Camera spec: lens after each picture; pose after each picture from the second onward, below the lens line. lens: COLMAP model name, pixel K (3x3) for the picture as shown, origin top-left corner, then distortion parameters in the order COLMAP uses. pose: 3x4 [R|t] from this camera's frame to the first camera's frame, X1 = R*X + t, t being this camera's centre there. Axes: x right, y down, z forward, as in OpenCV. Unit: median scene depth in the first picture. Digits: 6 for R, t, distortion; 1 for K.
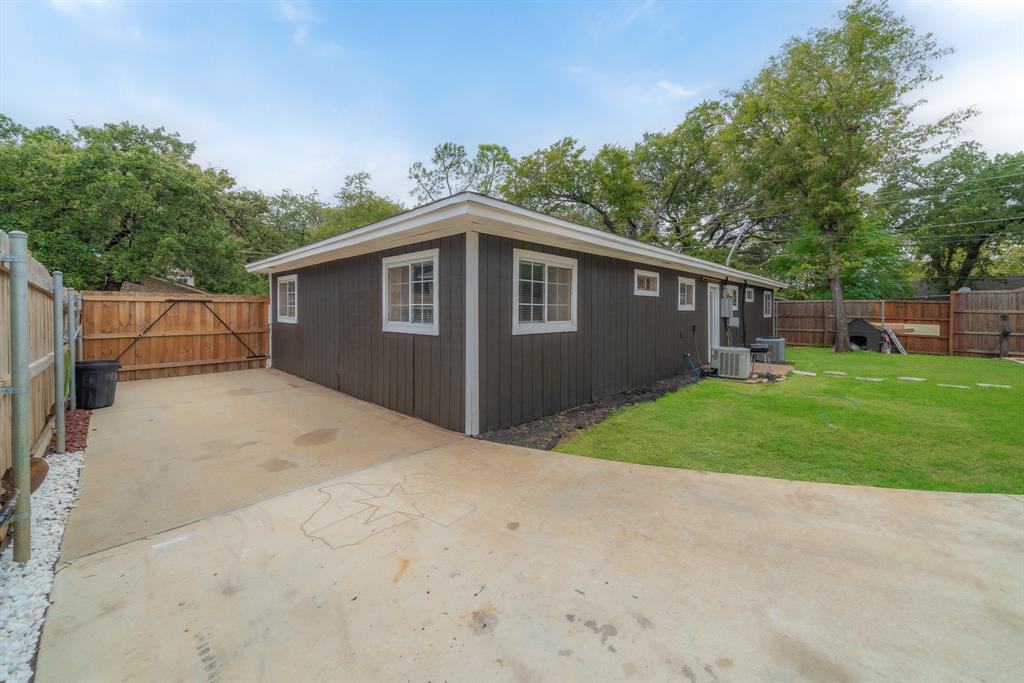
lens RADIAL K [[391.4, 0, 510.2], [0, 391.4, 311.8], [0, 0, 1]] dist [-0.001330, -0.000074]
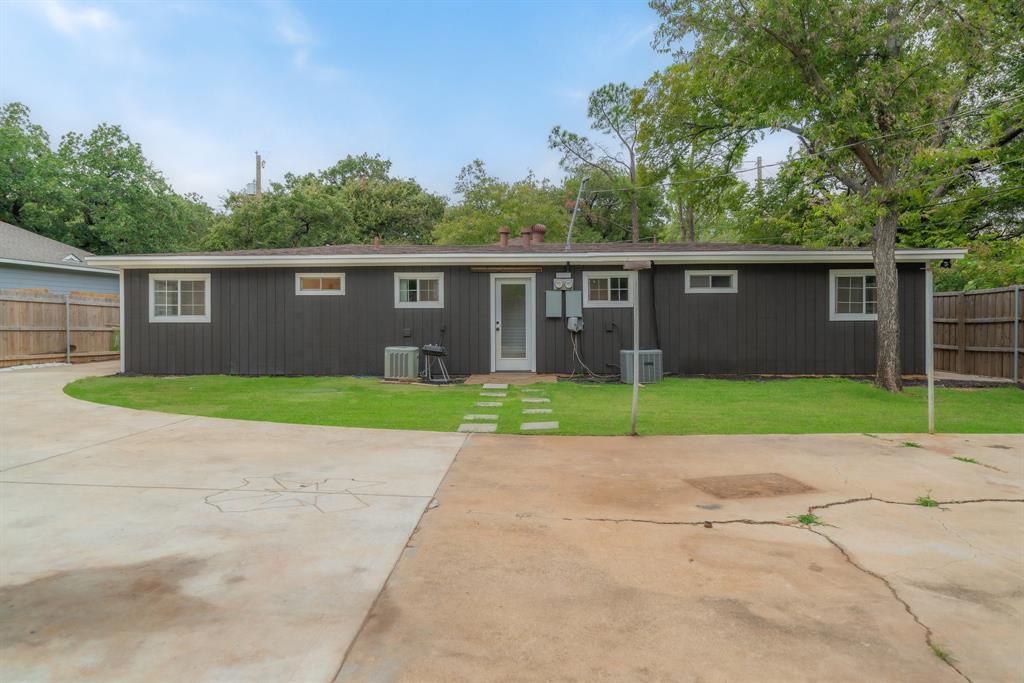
lens RADIAL K [[643.3, 0, 514.3], [0, 643.3, 316.9], [0, 0, 1]] dist [0.009331, 0.000766]
pose [[0.664124, -0.000571, -0.747622, 2.362229], [0.000328, 1.000000, -0.000472, 0.025010], [0.747622, 0.000068, 0.664124, 0.213519]]
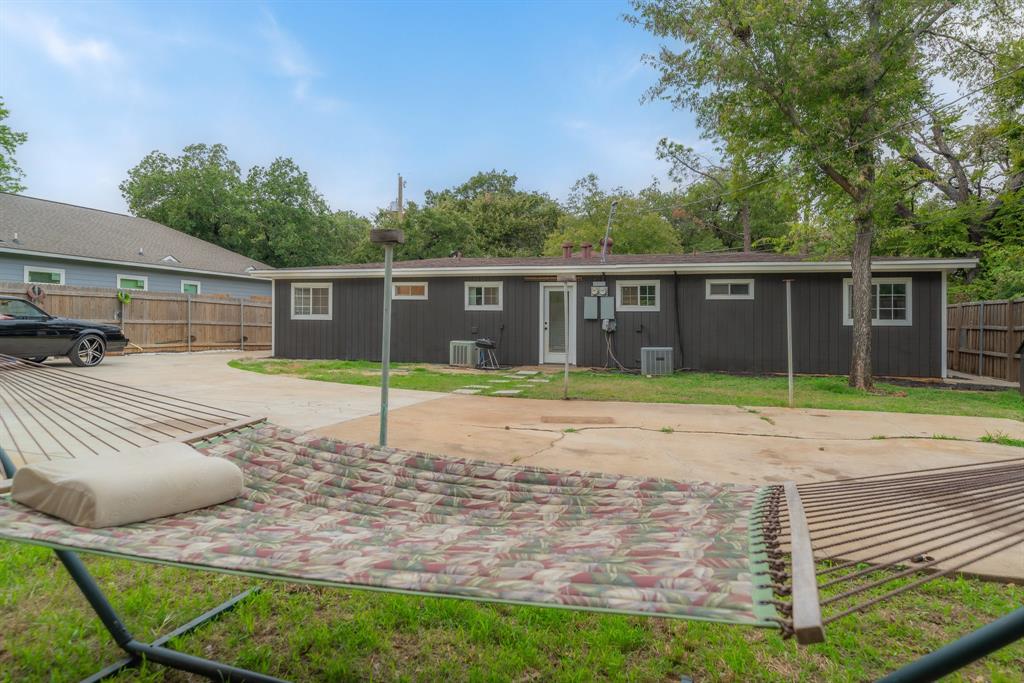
lens RADIAL K [[668.9, 0, 510.6], [0, 668.9, 326.3], [0, 0, 1]] dist [0.007184, 0.004090]
pose [[0.454562, 0.010477, -0.890653, 3.020349], [-0.014259, 0.999888, 0.004485, 0.045280], [0.890601, 0.010661, 0.454661, 0.249393]]
